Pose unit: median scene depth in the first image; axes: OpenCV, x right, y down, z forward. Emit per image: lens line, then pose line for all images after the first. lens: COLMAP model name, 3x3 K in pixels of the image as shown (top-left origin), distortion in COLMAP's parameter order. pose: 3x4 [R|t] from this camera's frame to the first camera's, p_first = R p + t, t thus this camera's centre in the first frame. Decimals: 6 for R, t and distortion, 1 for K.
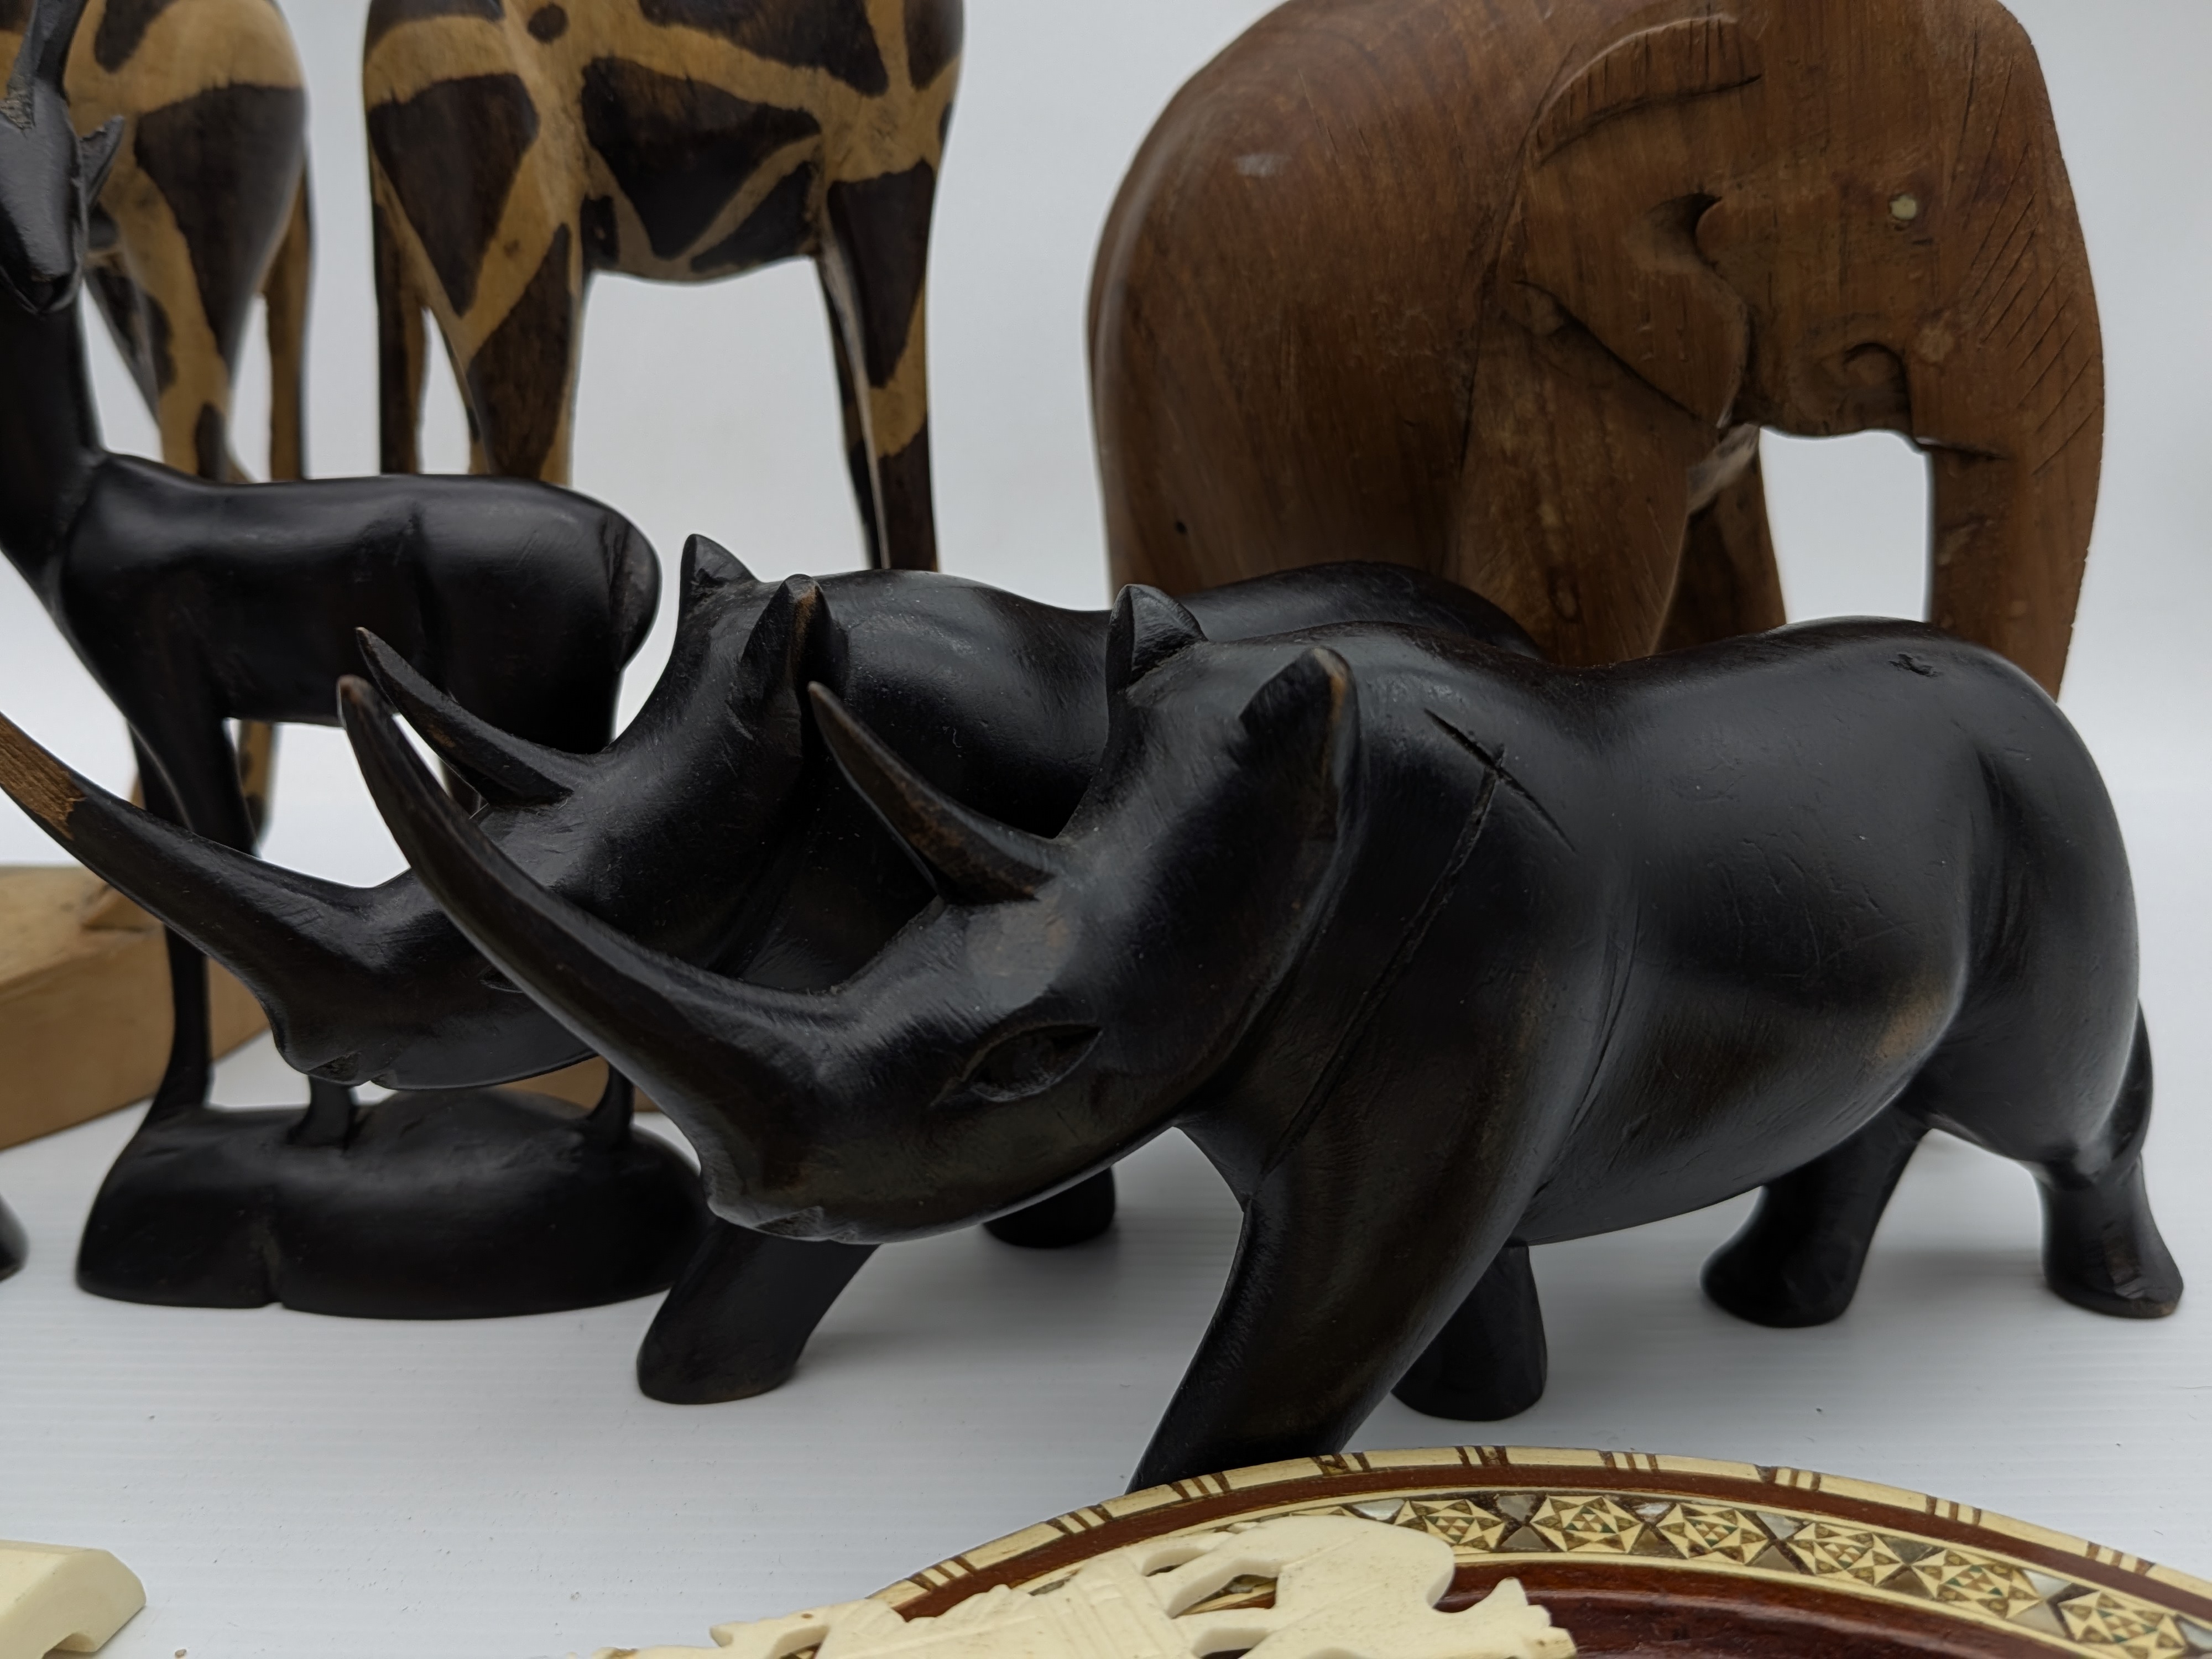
lens RADIAL K [[1899.1, 0, 1032.3], [0, 1899.1, 824.2], [0, 0, 1]] dist [0.083532, -0.193137]
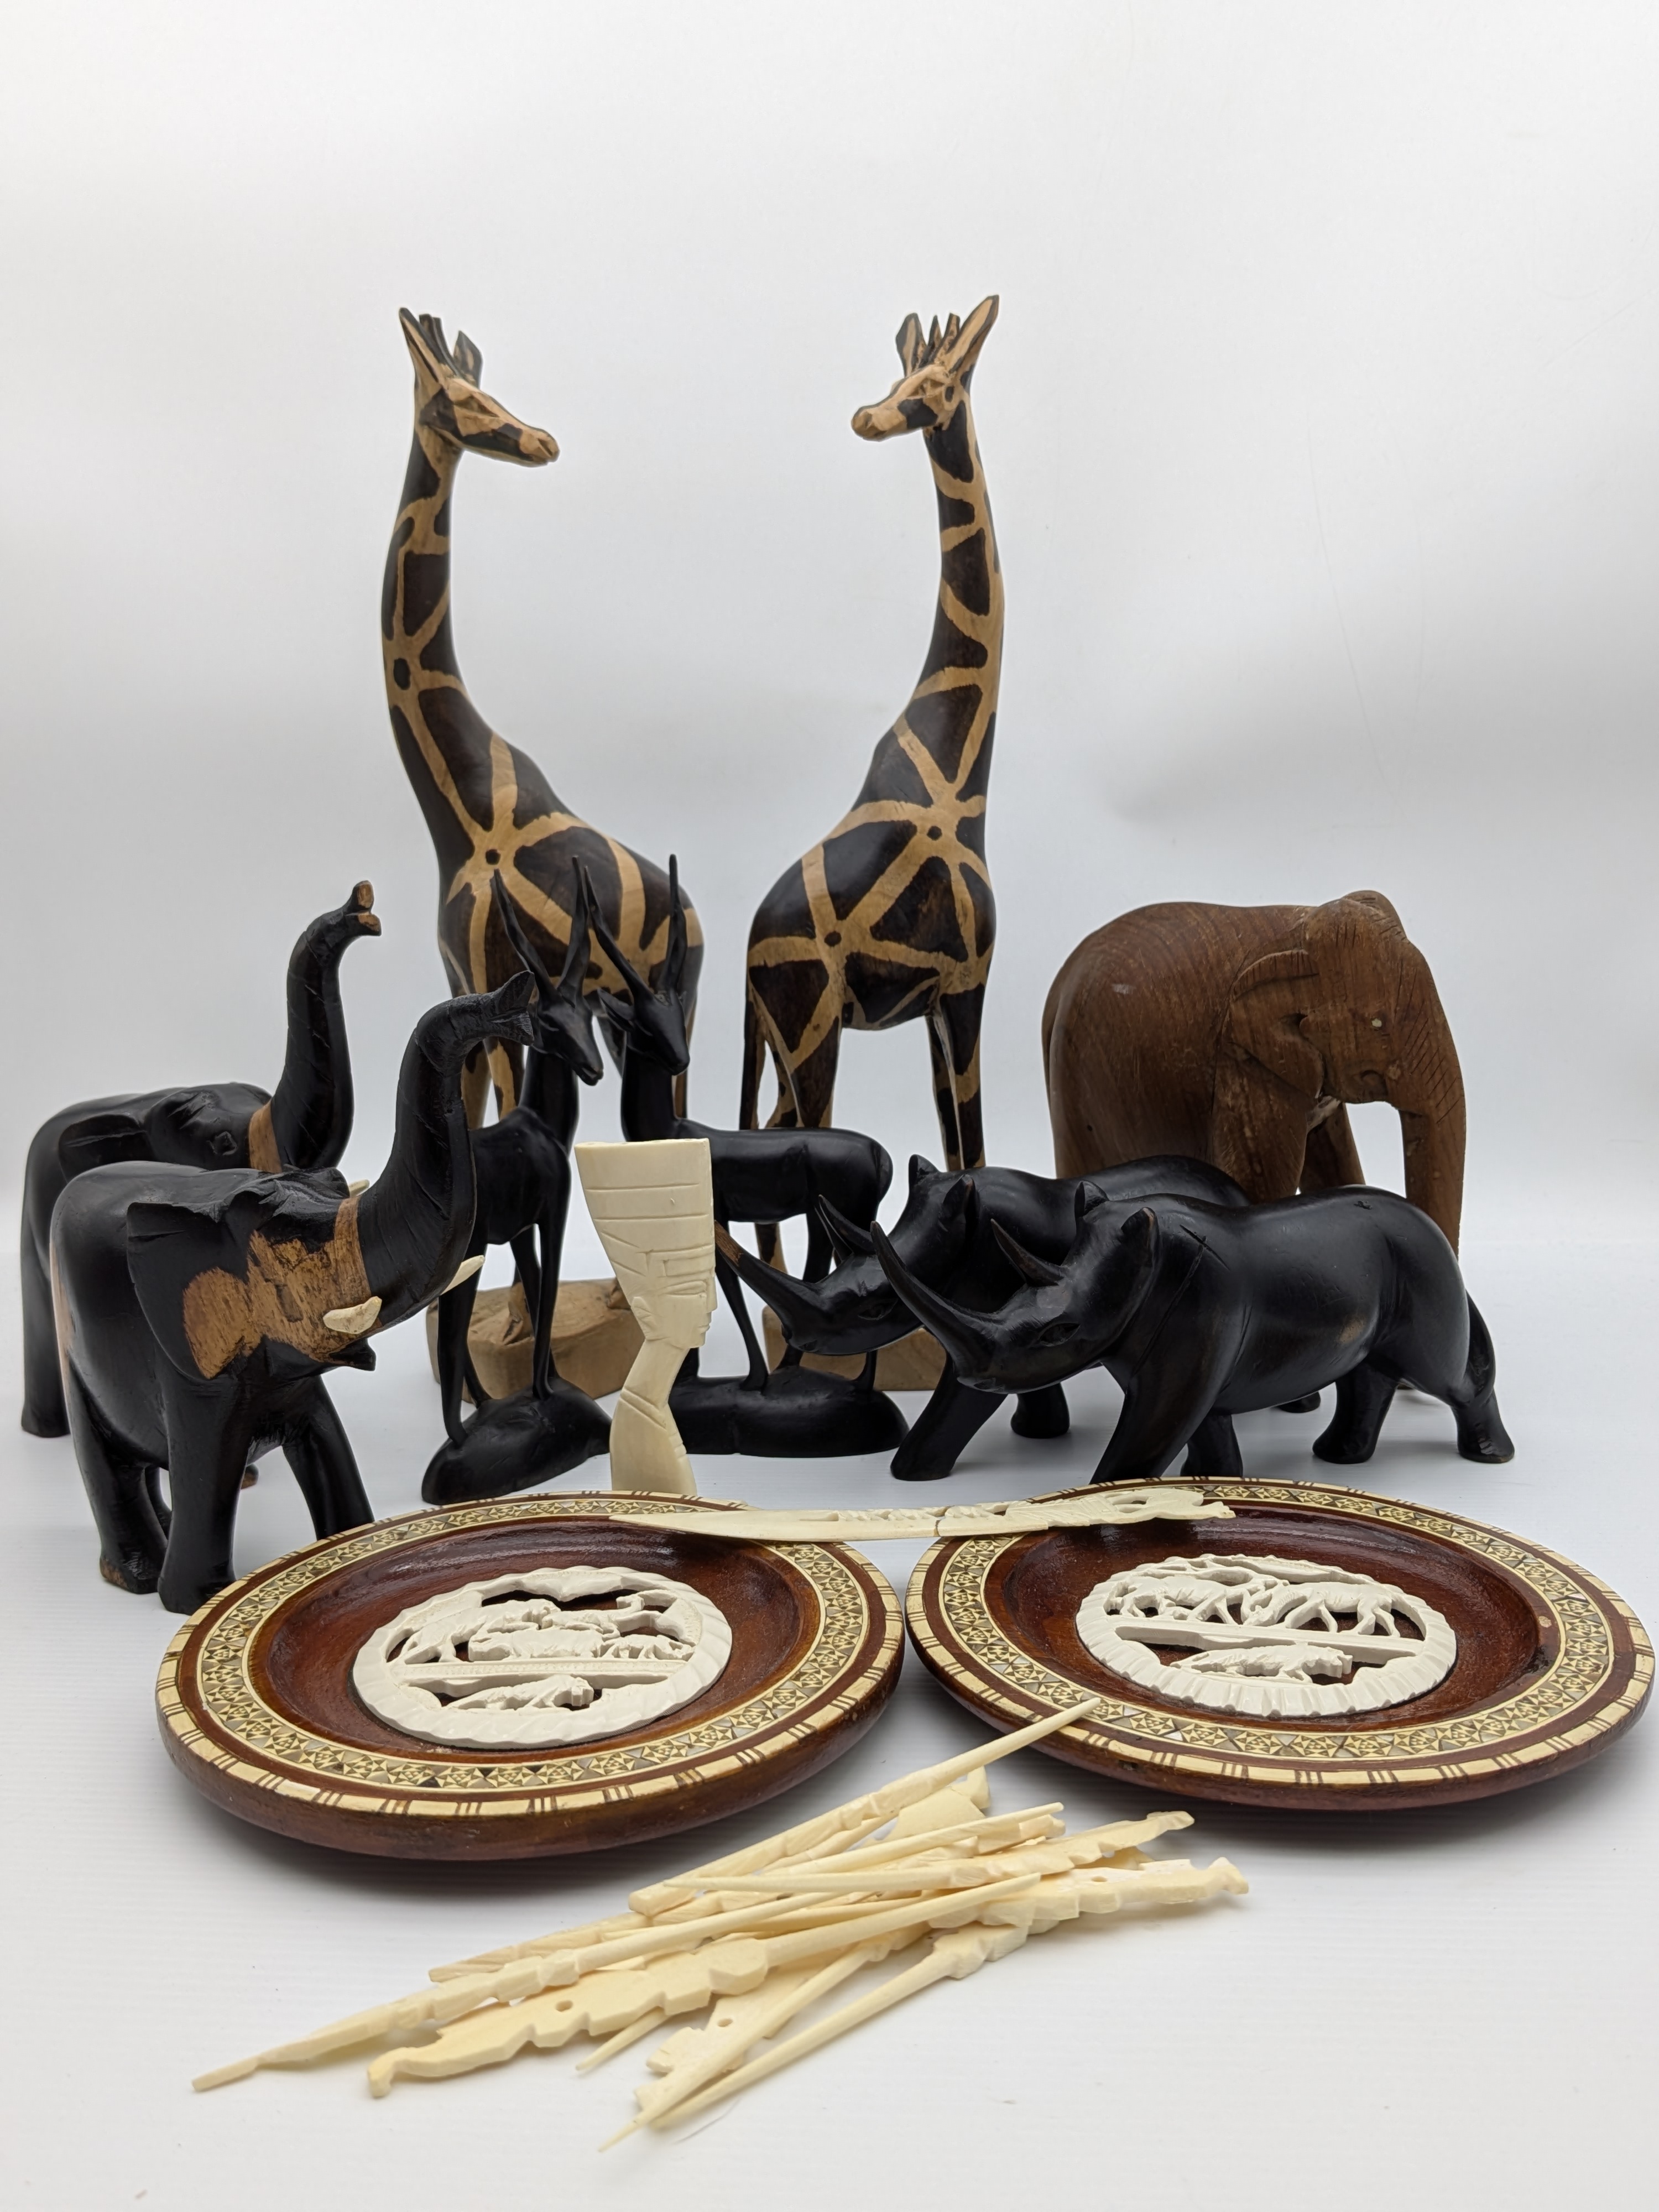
lens RADIAL K [[1899.1, 0, 765.8], [0, 1899.1, 1111.8], [0, 0, 1]] dist [0.083532, -0.193137]
pose [[0.997734, -0.005378, -0.067069, -0.177830], [0.000121, 0.996942, -0.078144, -0.000668], [0.067284, 0.077959, 0.994684, -1.470670]]
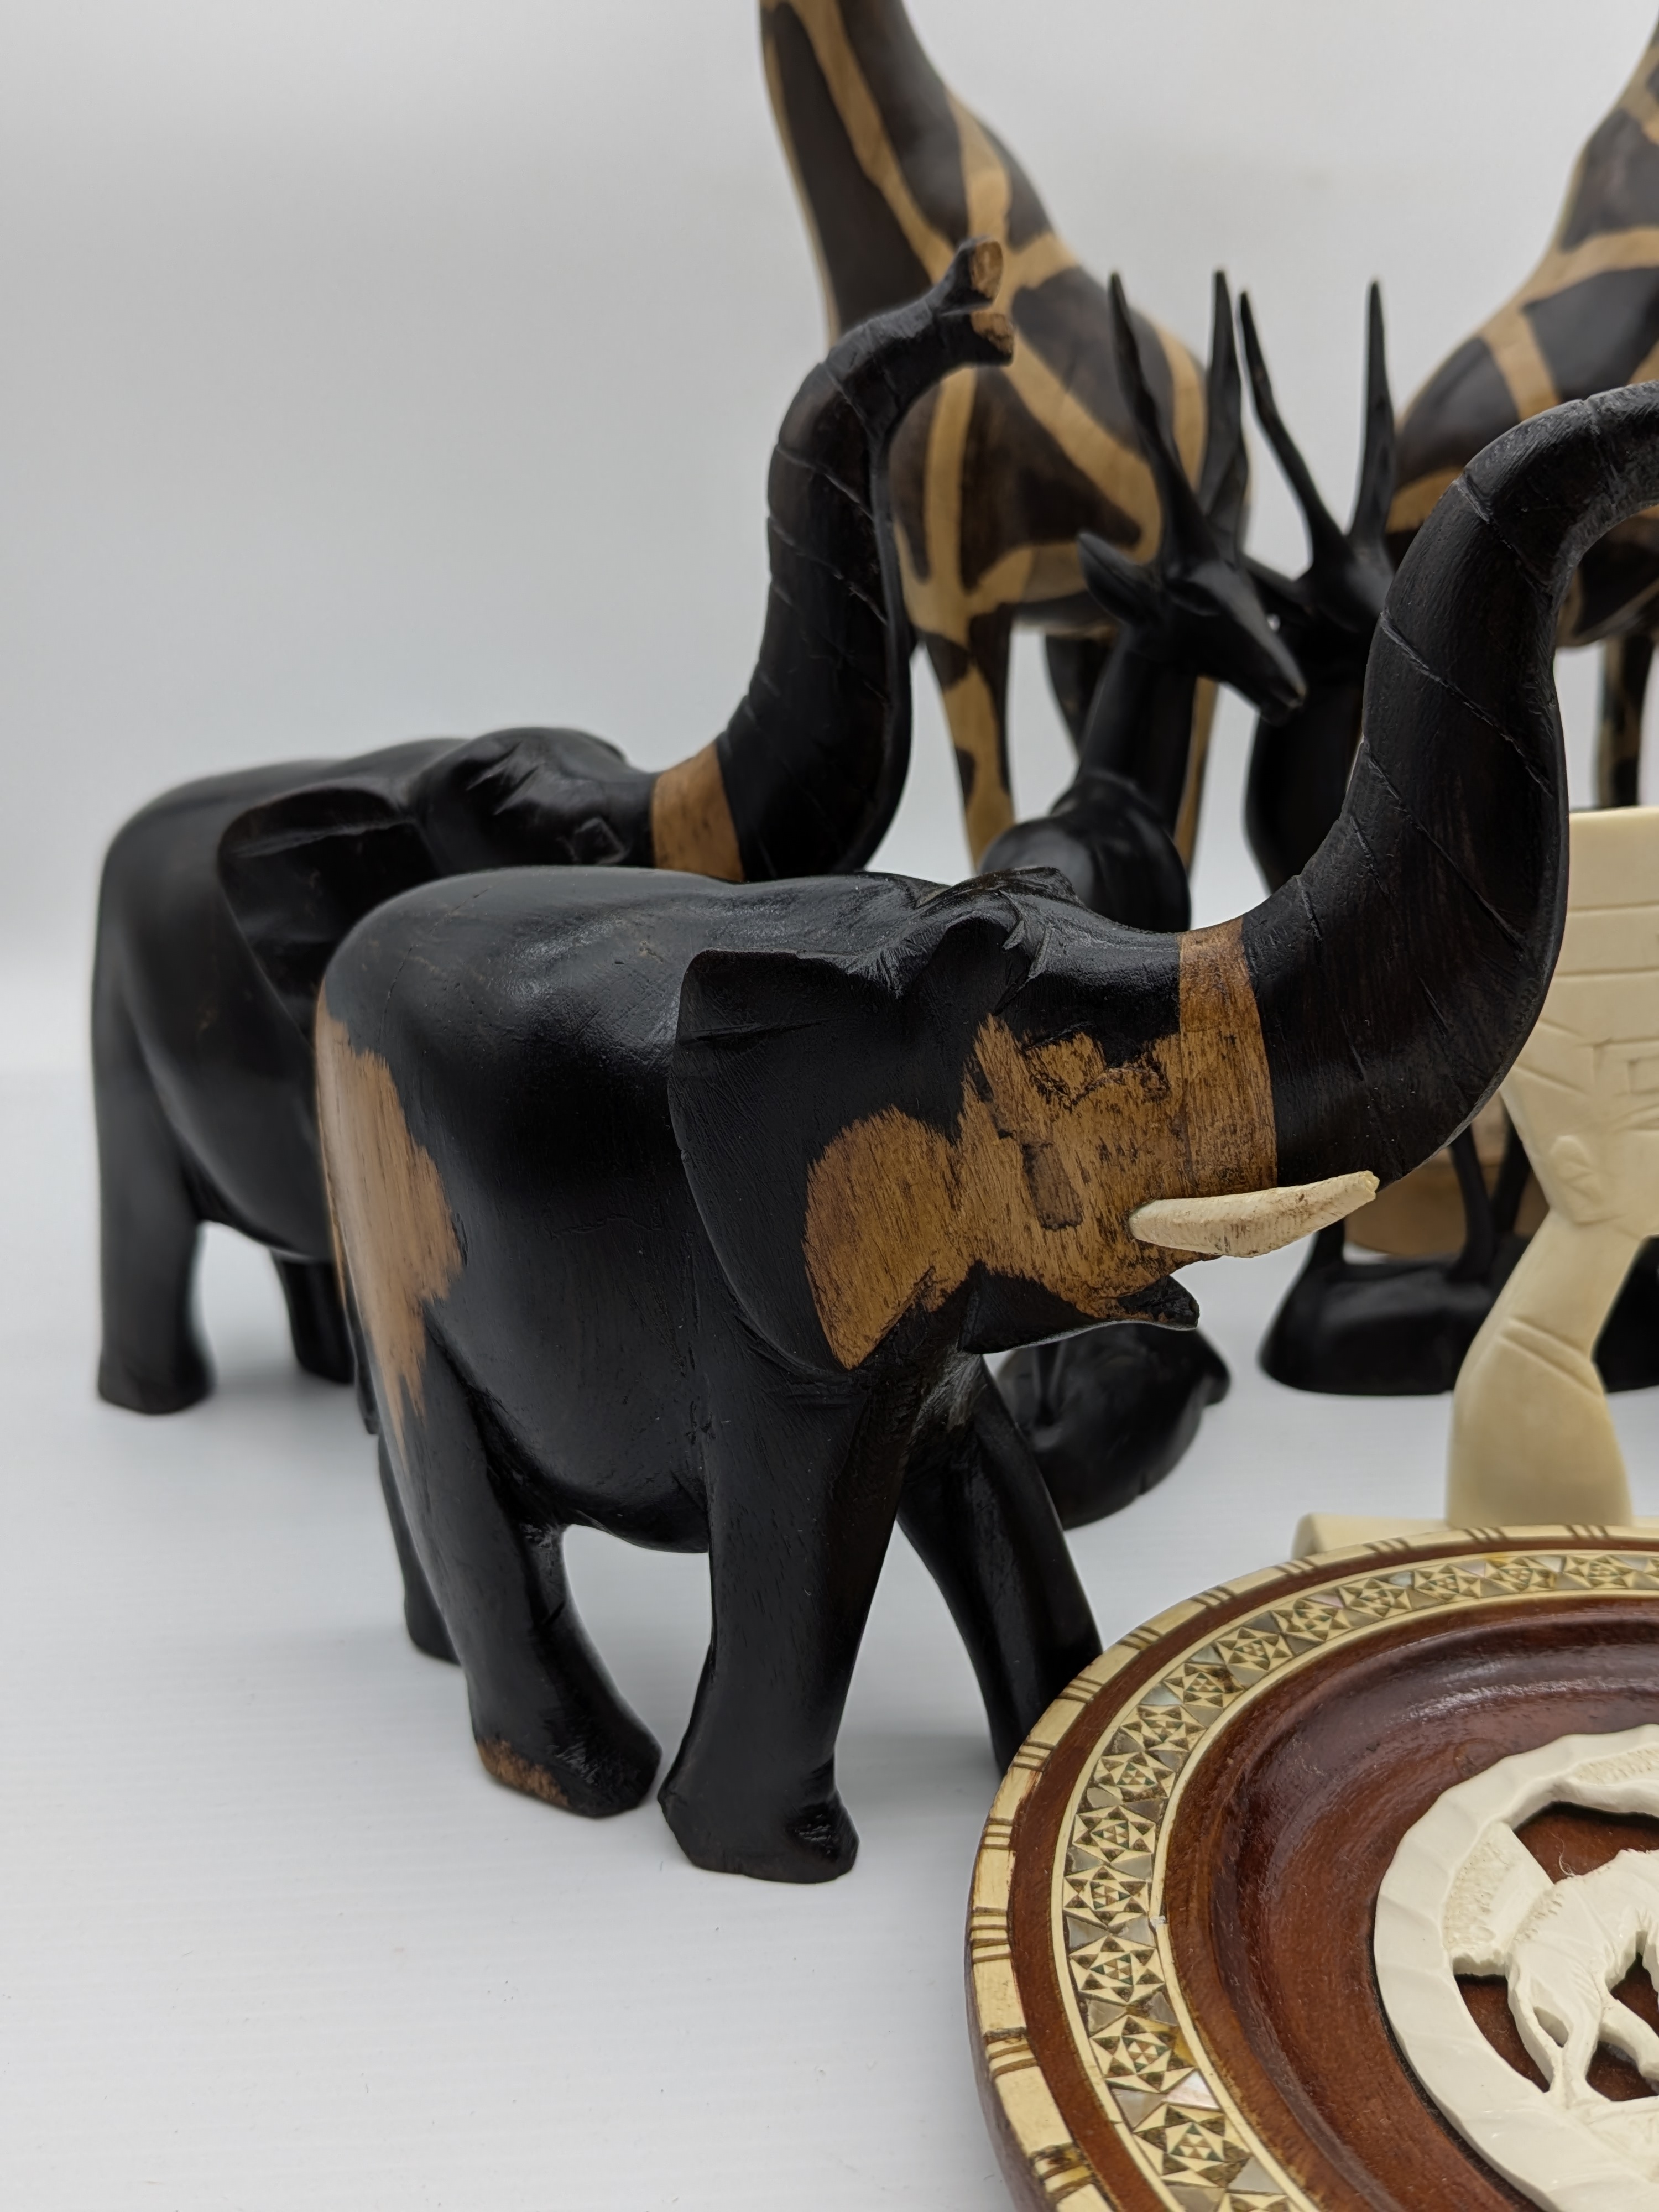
lens RADIAL K [[1899.1, 0, 765.8], [0, 1899.1, 1111.8], [0, 0, 1]] dist [0.083532, -0.193137]
pose [[0.996244, -0.029205, 0.081513, -0.970565], [0.026222, 0.998955, 0.037425, -0.023355], [-0.082521, -0.035147, 0.995969, -0.365149]]
